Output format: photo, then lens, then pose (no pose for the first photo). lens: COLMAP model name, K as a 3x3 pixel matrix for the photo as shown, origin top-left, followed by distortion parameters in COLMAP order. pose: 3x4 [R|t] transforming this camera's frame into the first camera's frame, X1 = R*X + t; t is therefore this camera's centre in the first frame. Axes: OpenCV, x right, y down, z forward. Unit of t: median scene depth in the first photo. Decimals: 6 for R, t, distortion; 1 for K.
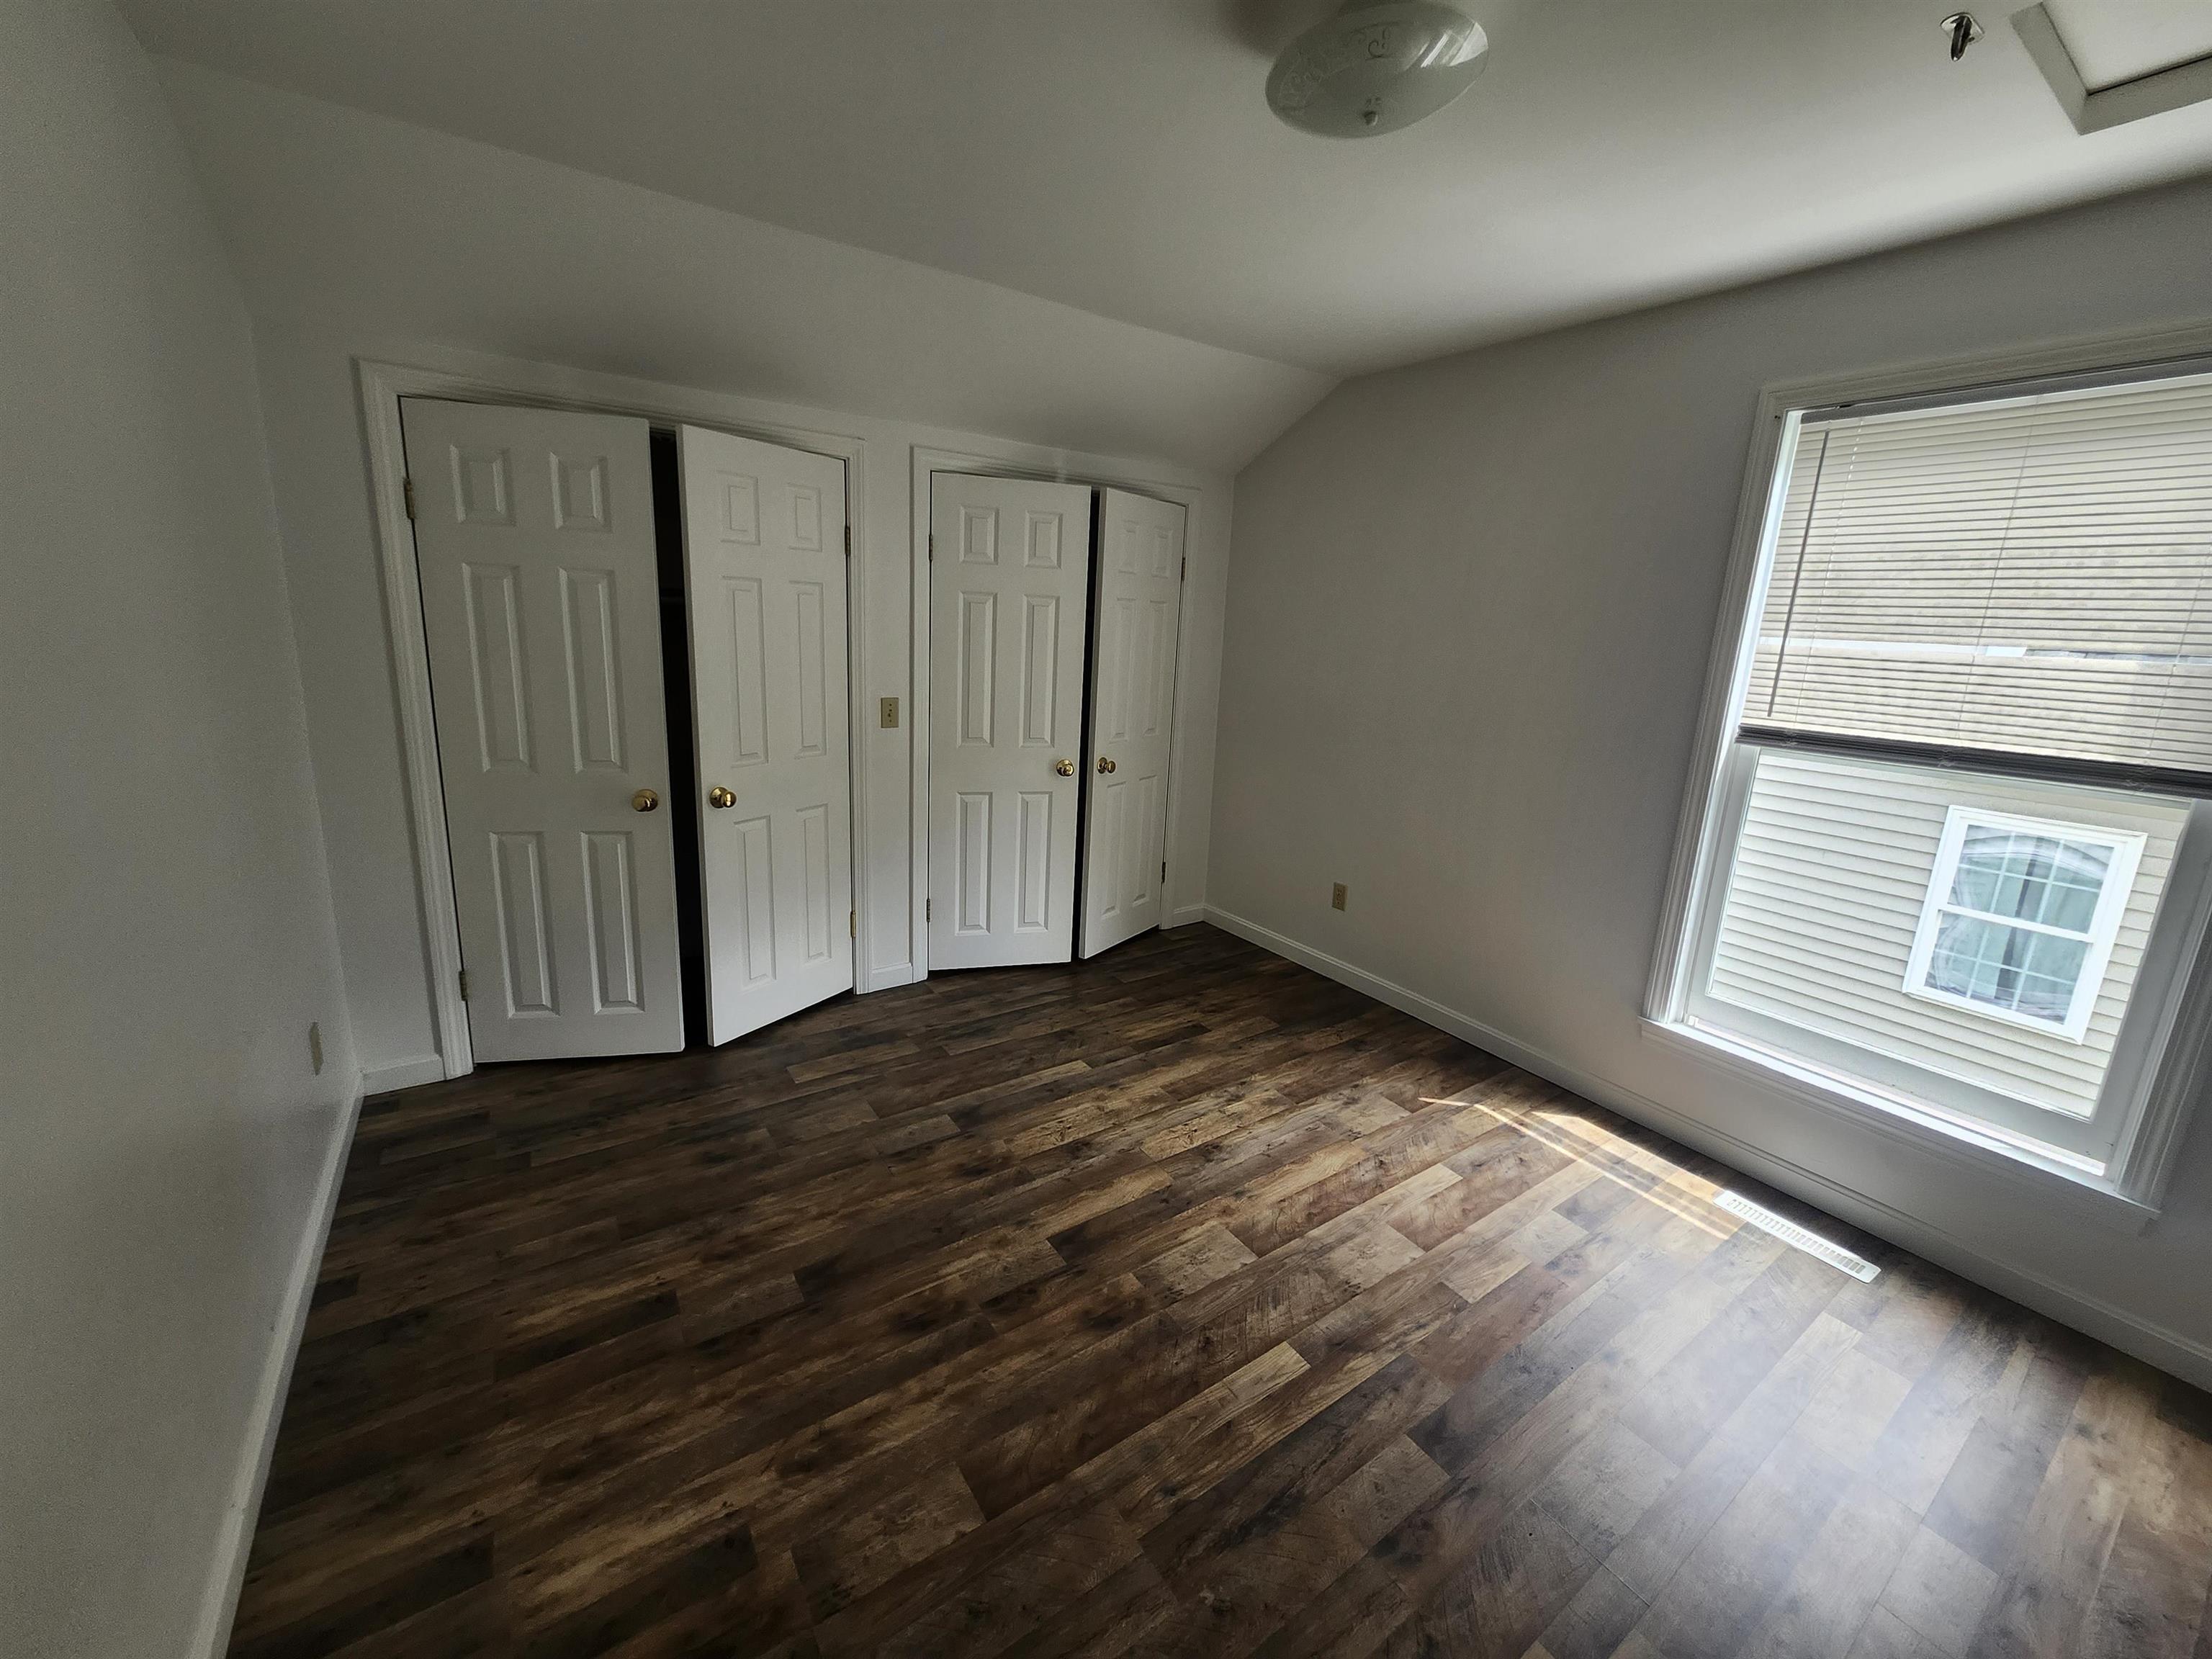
lens RADIAL K [[872.4, 0, 1119.2], [0, 872.4, 814.4], [0, 0, 1]] dist [0.006220, -0.001631]
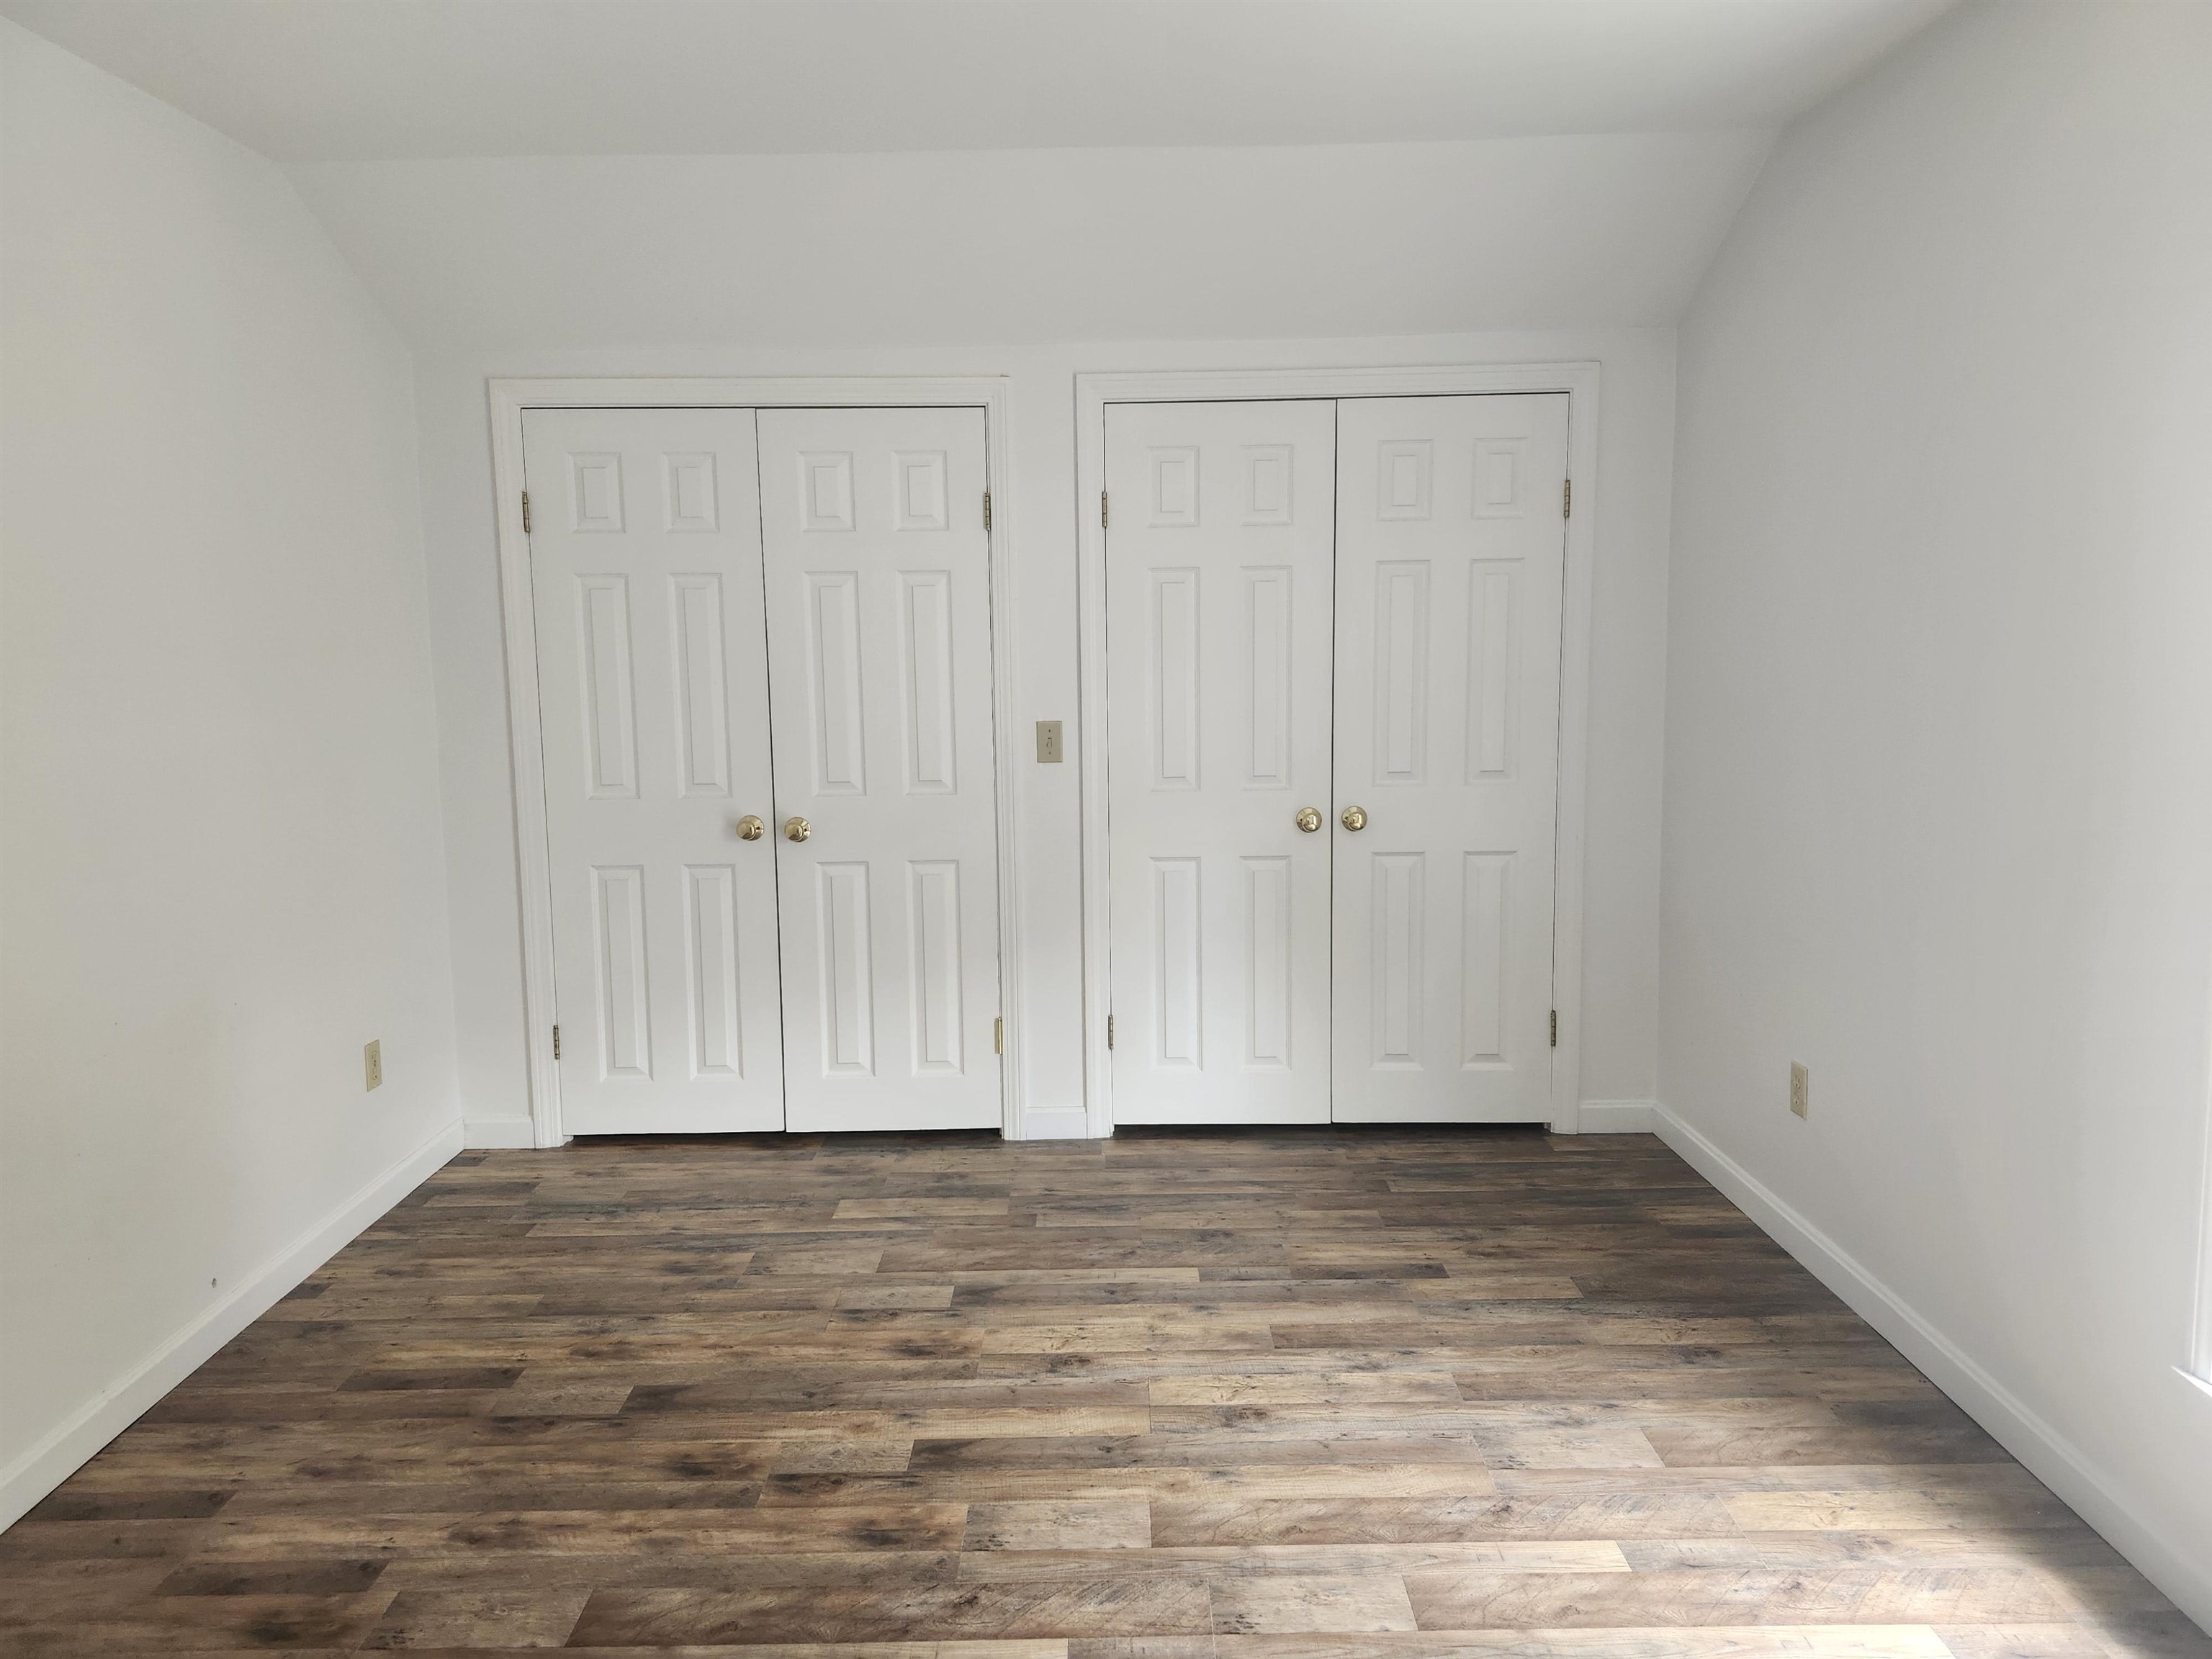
lens RADIAL K [[1547.1, 0, 1109.0], [0, 1547.1, 844.0], [0, 0, 1]] dist [0.068977, -0.065773]
pose [[0.824590, 0.026831, -0.565094, 0.711611], [-0.076182, 0.995043, -0.063920, 0.062526], [0.560578, 0.095757, 0.822547, -0.014619]]
